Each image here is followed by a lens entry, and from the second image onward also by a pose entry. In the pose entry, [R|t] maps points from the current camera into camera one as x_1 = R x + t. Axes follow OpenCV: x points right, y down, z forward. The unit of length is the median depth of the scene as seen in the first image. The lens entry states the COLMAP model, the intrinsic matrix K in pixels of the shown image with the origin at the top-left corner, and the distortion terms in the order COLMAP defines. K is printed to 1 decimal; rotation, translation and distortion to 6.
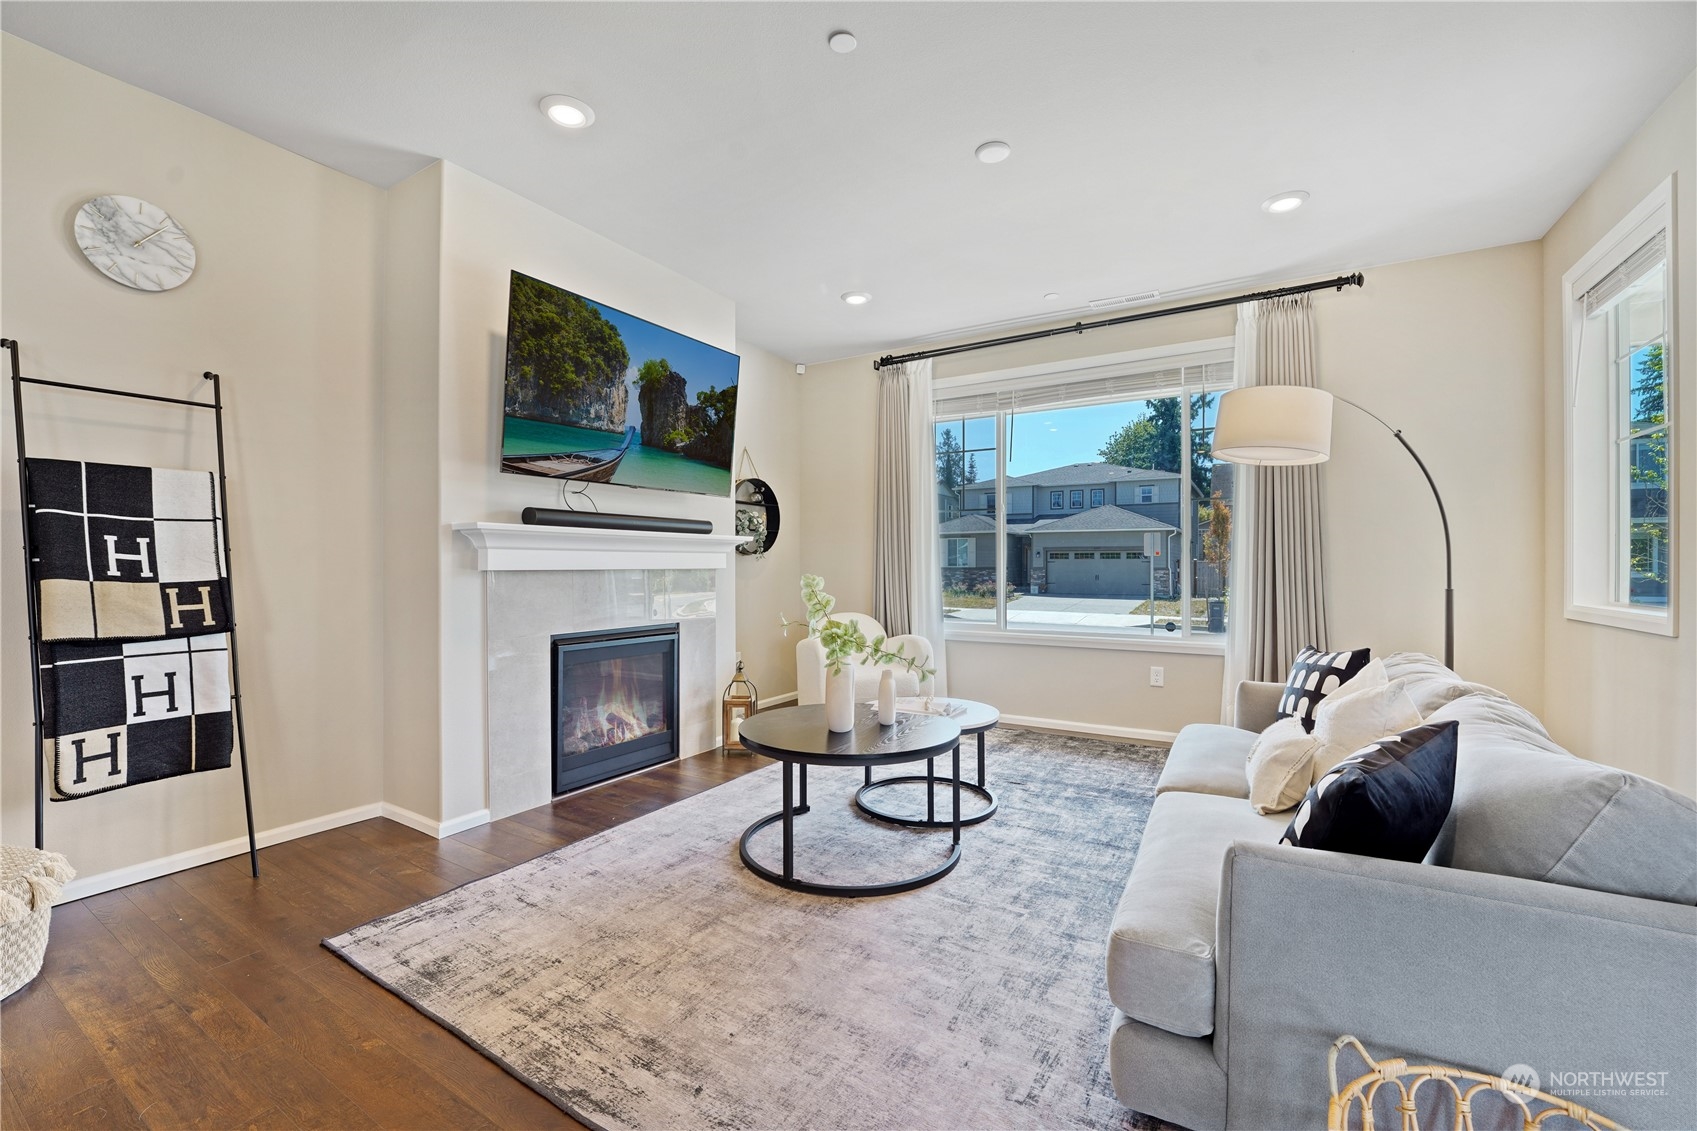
lens RADIAL K [[713.4, 0, 830.9], [0, 713.4, 563.3], [0, 0, 1]] dist [-0.021737, 0.000727]
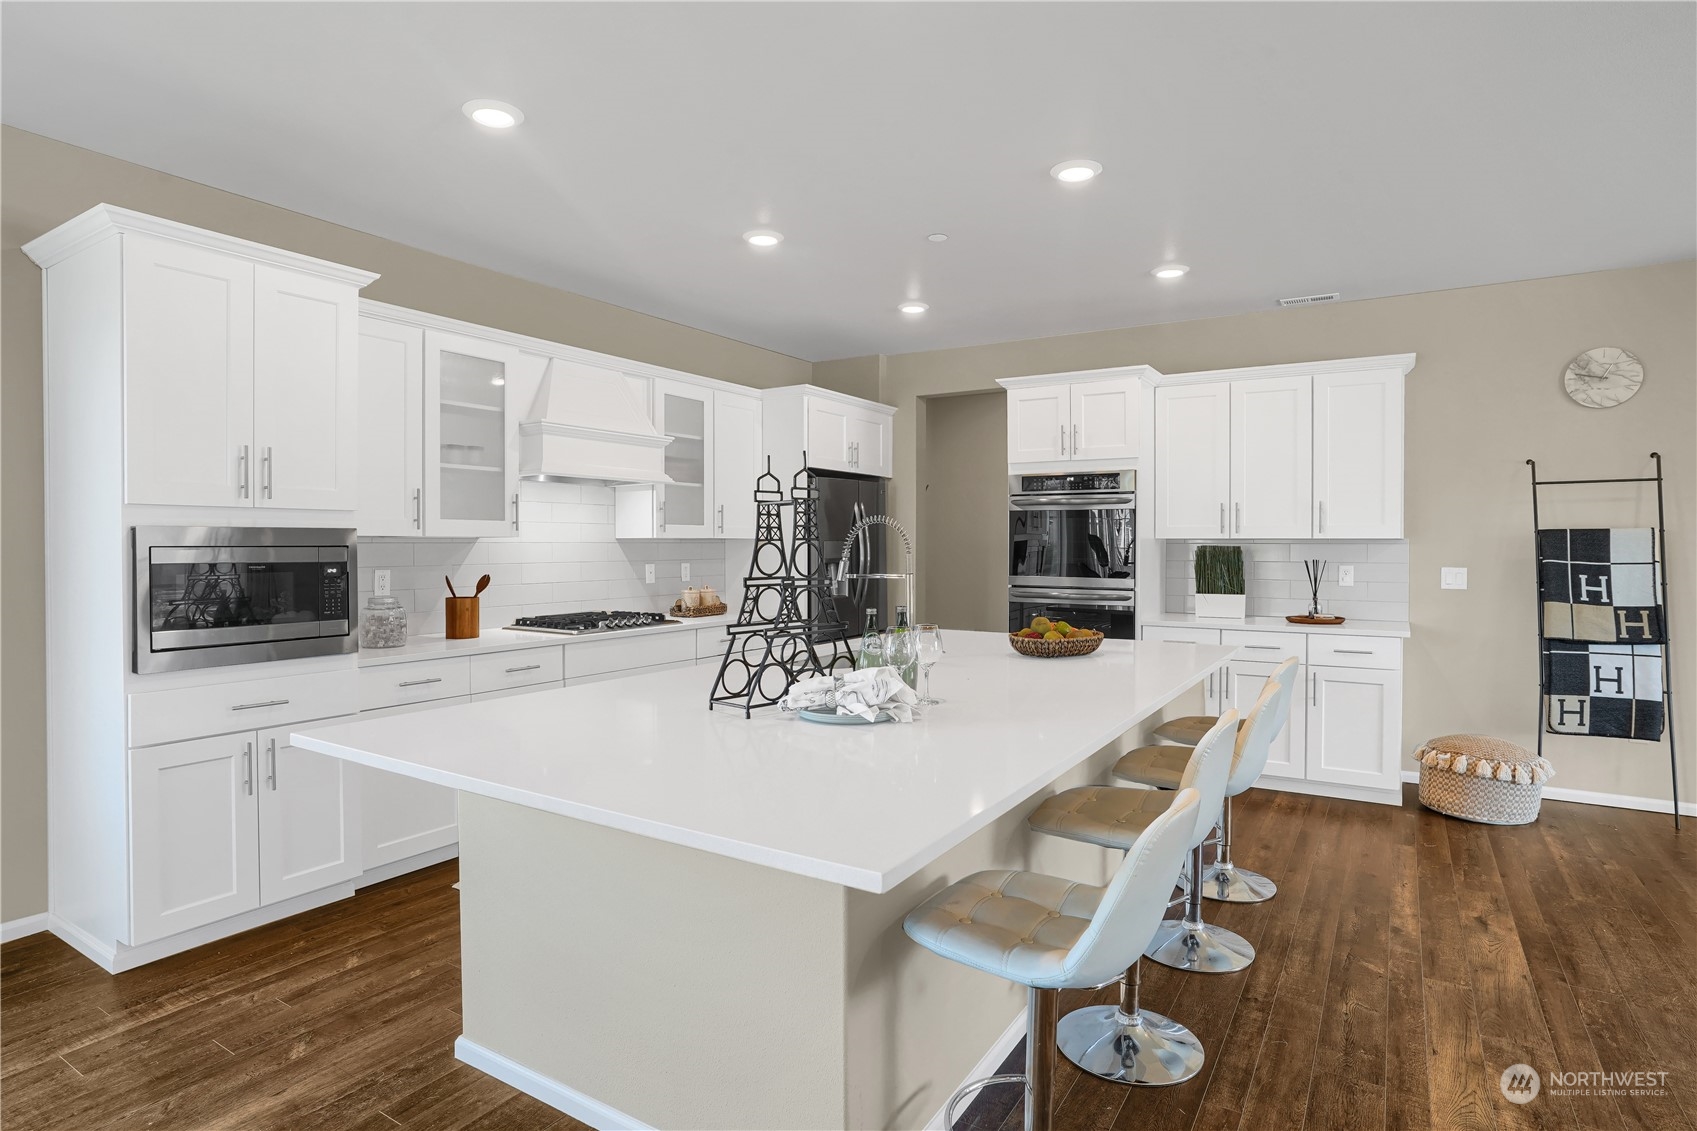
lens RADIAL K [[884.8, 0, 853.9], [0, 884.8, 556.8], [0, 0, 1]] dist [-0.059401, 0.025750]
pose [[0.013139, 0.013519, -0.999822, 0.818324], [-0.002626, 0.999906, 0.013486, -0.094922], [0.999910, 0.002449, 0.013173, -0.623377]]
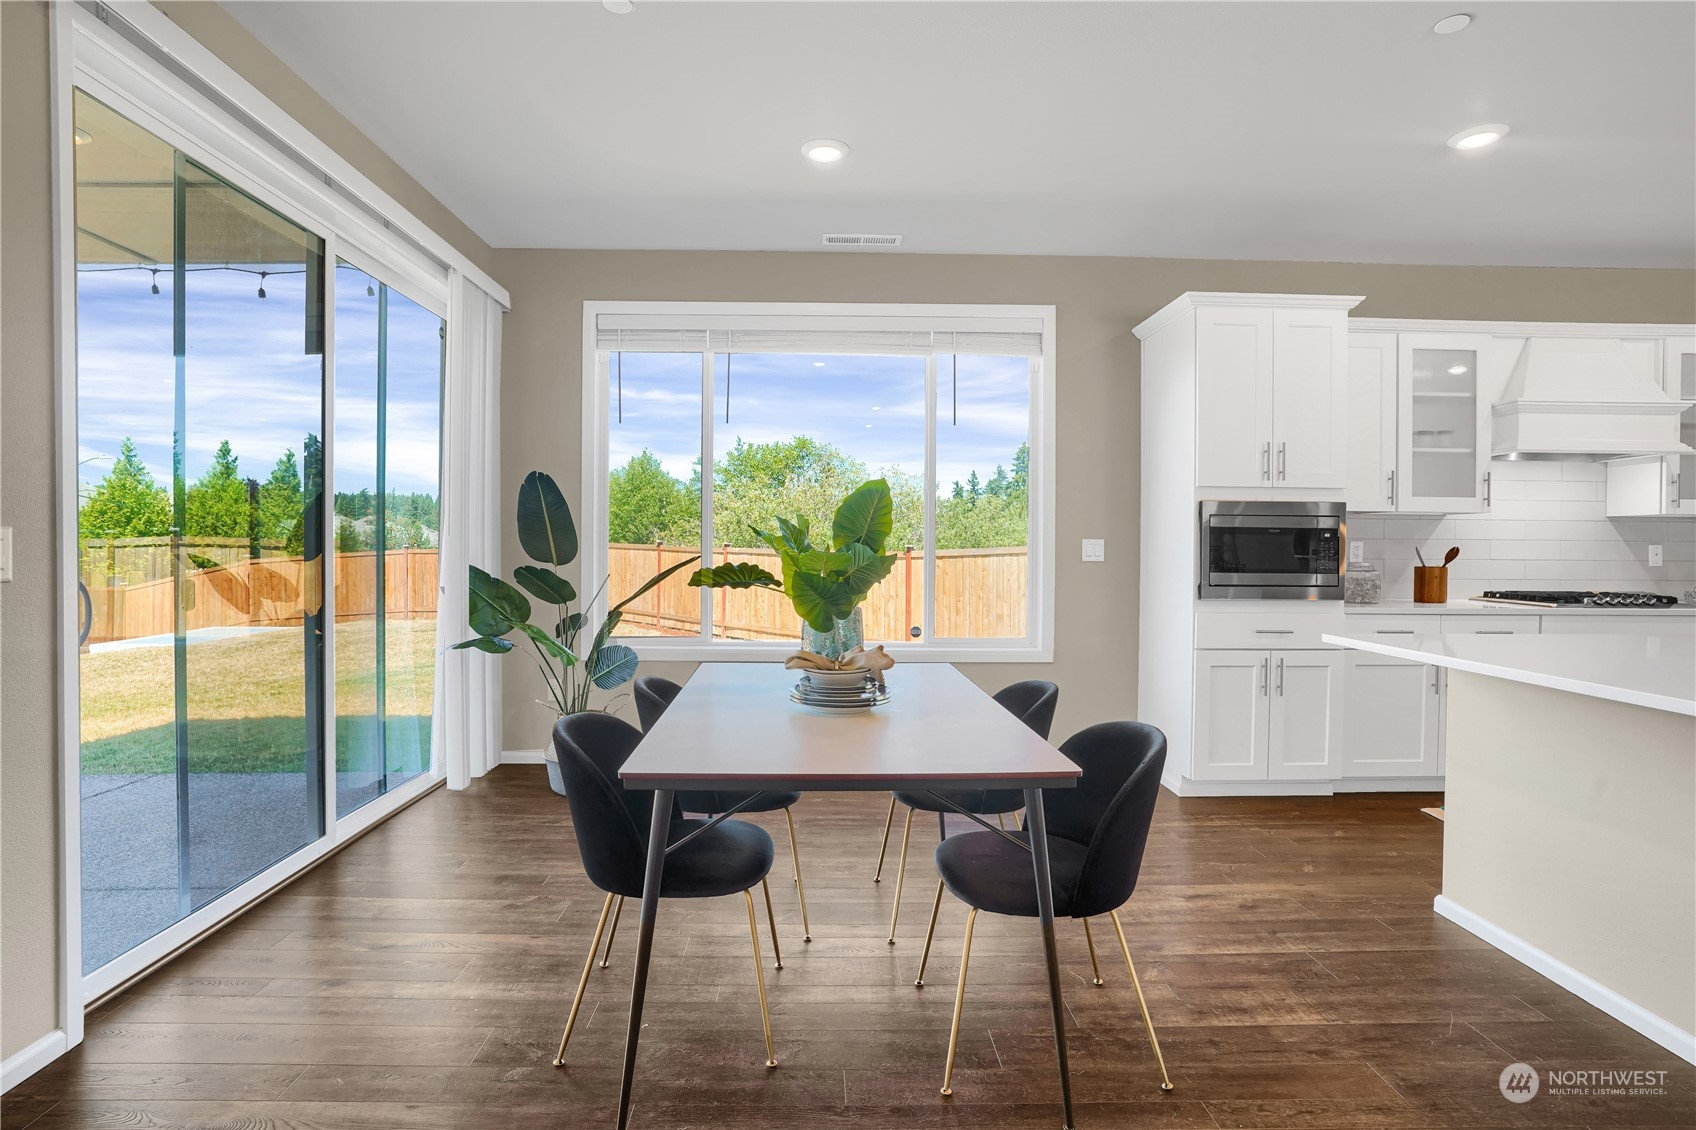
lens RADIAL K [[884.3, 0, 823.6], [0, 884.3, 560.5], [0, 0, 1]] dist [-0.059401, 0.025750]
pose [[-0.830345, 0.000116, -0.557249, 1.226314], [-0.011163, 0.999796, 0.016841, -0.026071], [0.557137, 0.020204, -0.830175, -0.542958]]
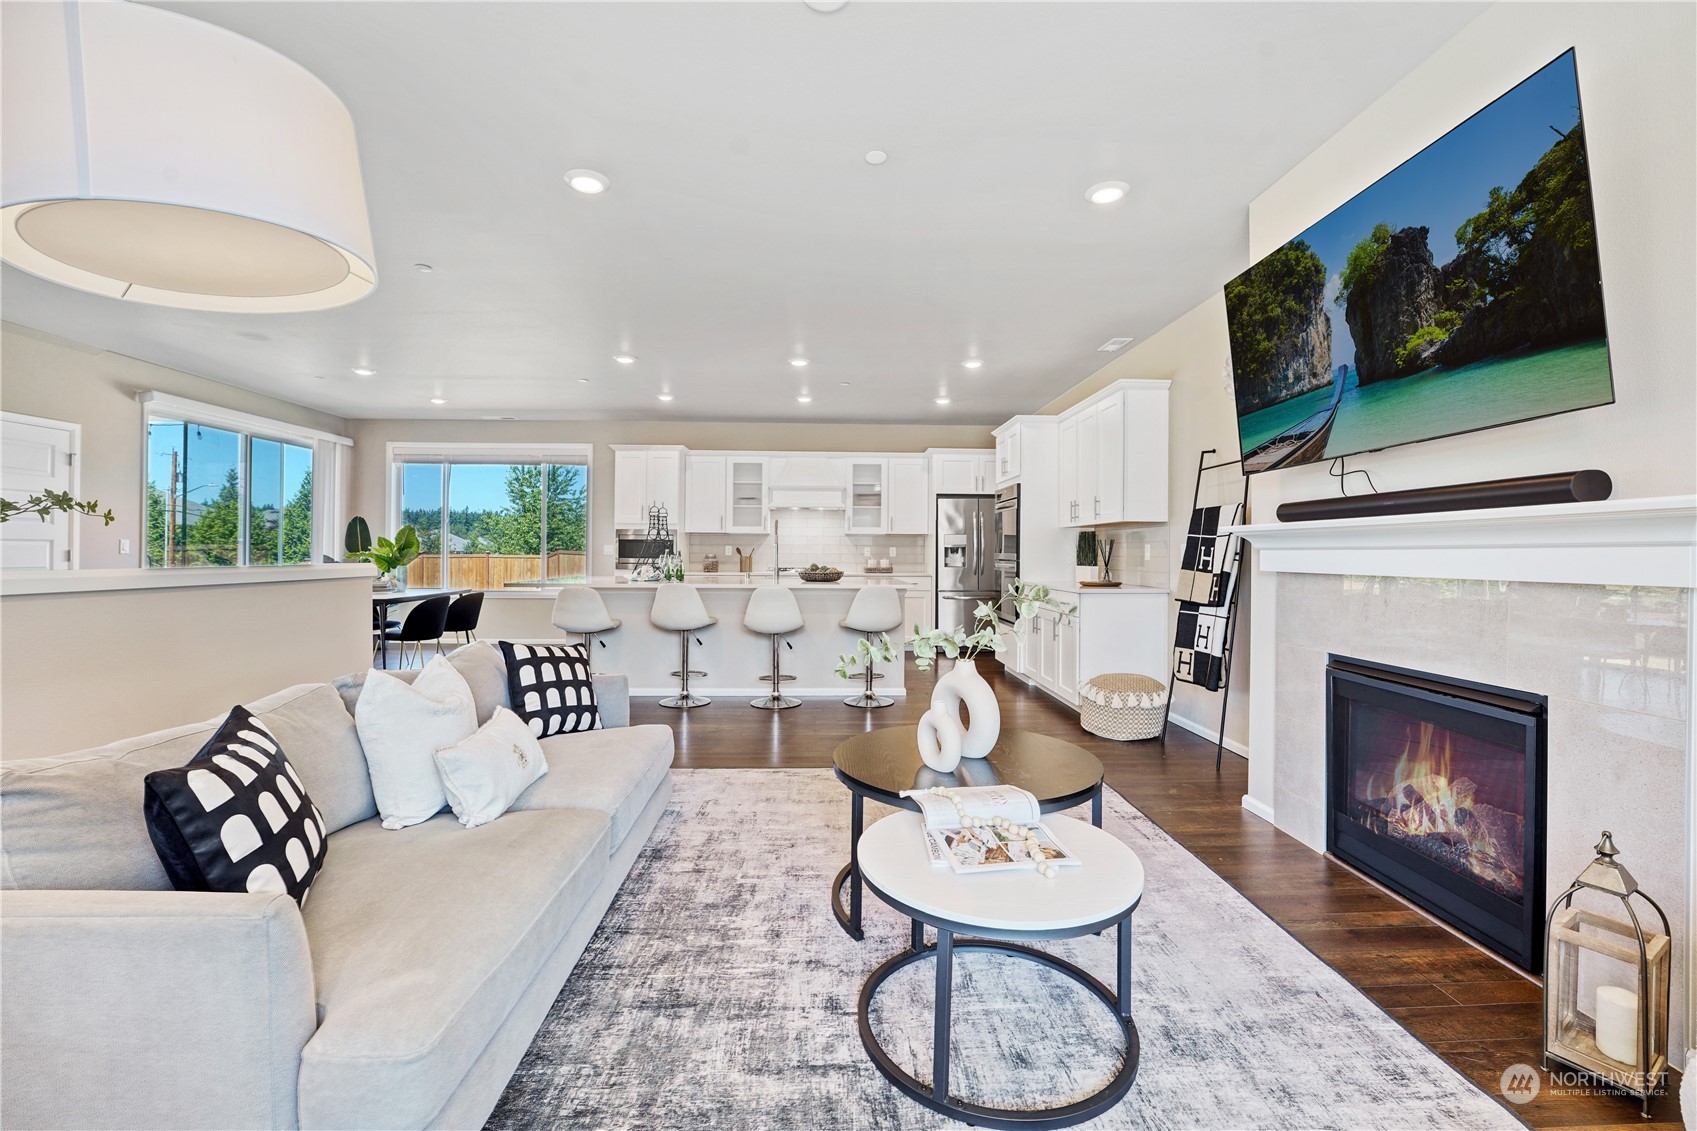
lens RADIAL K [[713.4, 0, 878.5], [0, 713.4, 556.9], [0, 0, 1]] dist [-0.021737, 0.000727]
pose [[-0.810453, -0.006105, -0.585772, 0.690351], [-0.010699, 0.999933, 0.004382, -0.010989], [0.585706, 0.009818, -0.810464, 1.858876]]
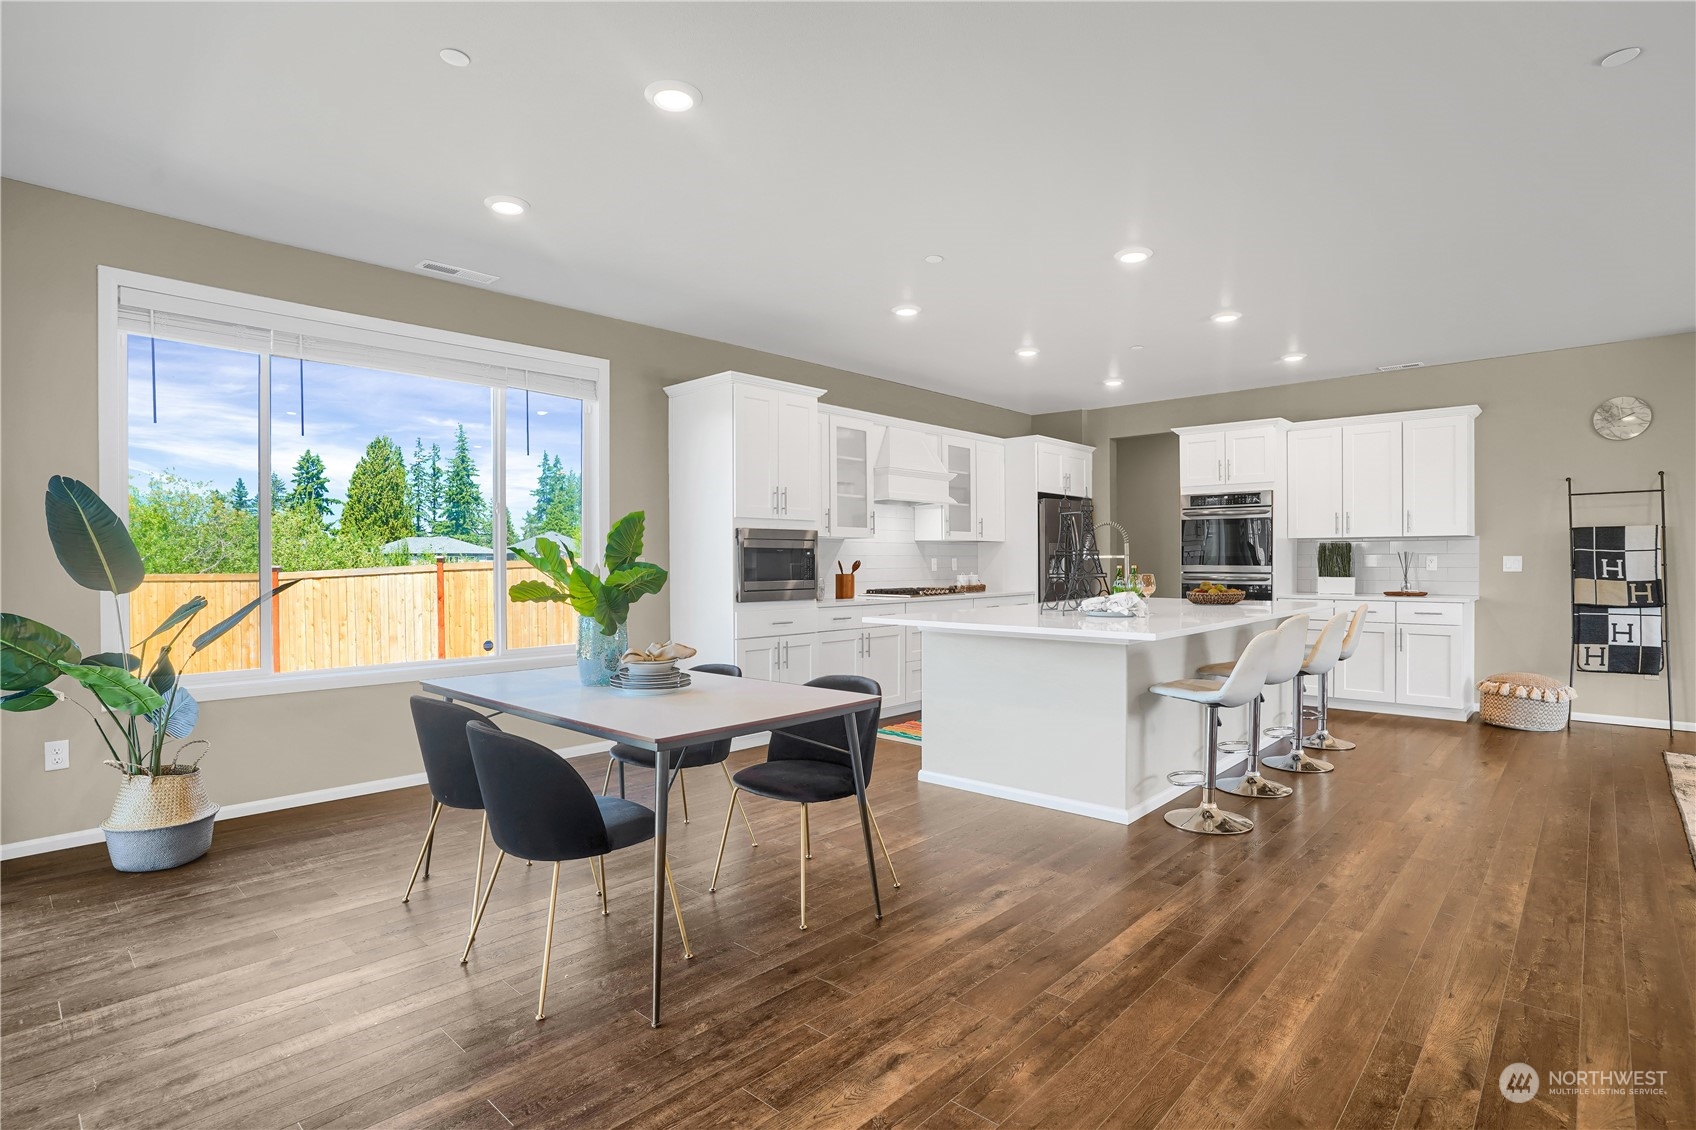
lens RADIAL K [[884.3, 0, 860.5], [0, 884.3, 578.5], [0, 0, 1]] dist [-0.059401, 0.025750]
pose [[-0.144804, 0.014488, -0.989354, 1.865698], [0.003093, 0.999895, 0.014189, -0.022665], [0.989456, -0.001006, -0.144833, -0.880735]]
